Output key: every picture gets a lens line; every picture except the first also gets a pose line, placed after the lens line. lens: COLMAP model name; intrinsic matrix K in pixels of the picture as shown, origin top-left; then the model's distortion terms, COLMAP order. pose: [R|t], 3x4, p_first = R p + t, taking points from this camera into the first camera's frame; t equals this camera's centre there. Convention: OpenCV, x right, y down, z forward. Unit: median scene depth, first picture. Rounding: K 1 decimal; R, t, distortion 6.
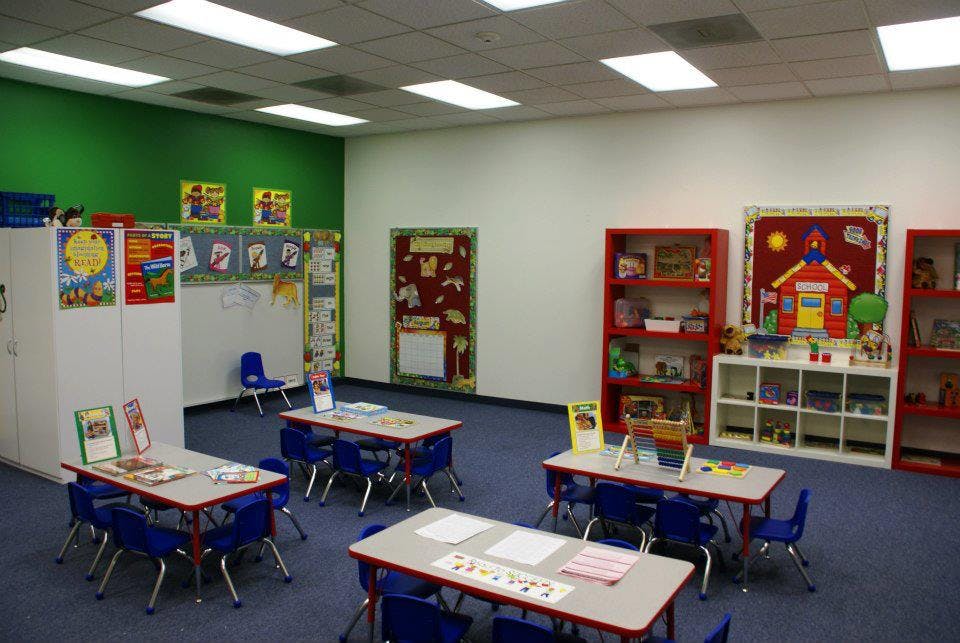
lens RADIAL K [[754.8, 0, 480.0], [0, 754.8, 321.5], [0, 0, 1]] dist [-0.000505, -0.000459]
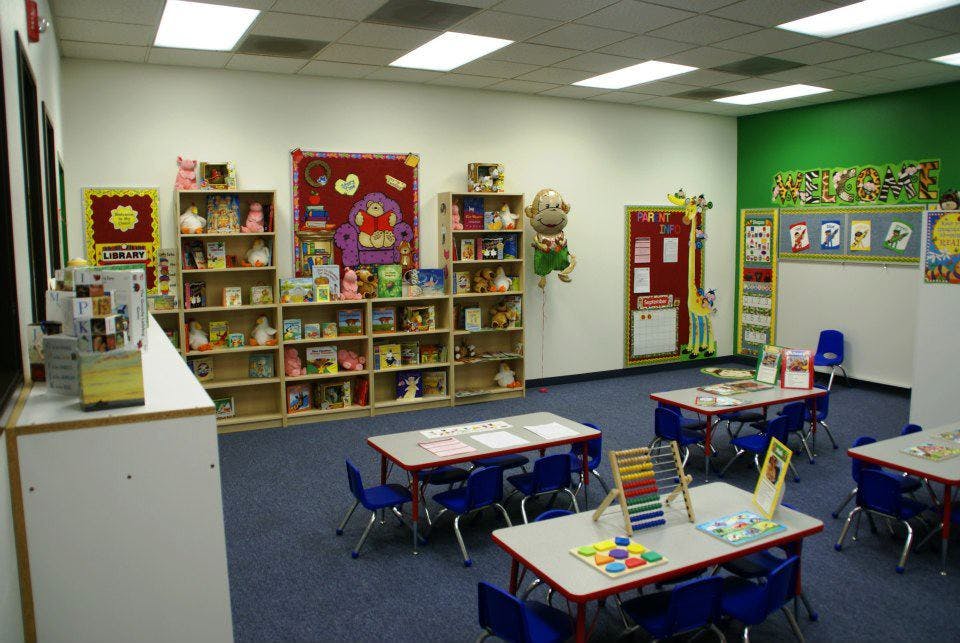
lens RADIAL K [[754.8, 0, 480.0], [0, 754.8, 321.5], [0, 0, 1]] dist [-0.000505, -0.000459]
pose [[-0.499726, 0.101781, -0.860183, 0.800752], [-0.081902, 0.983071, 0.163902, -0.094145], [0.862303, 0.152356, -0.482930, 1.016309]]
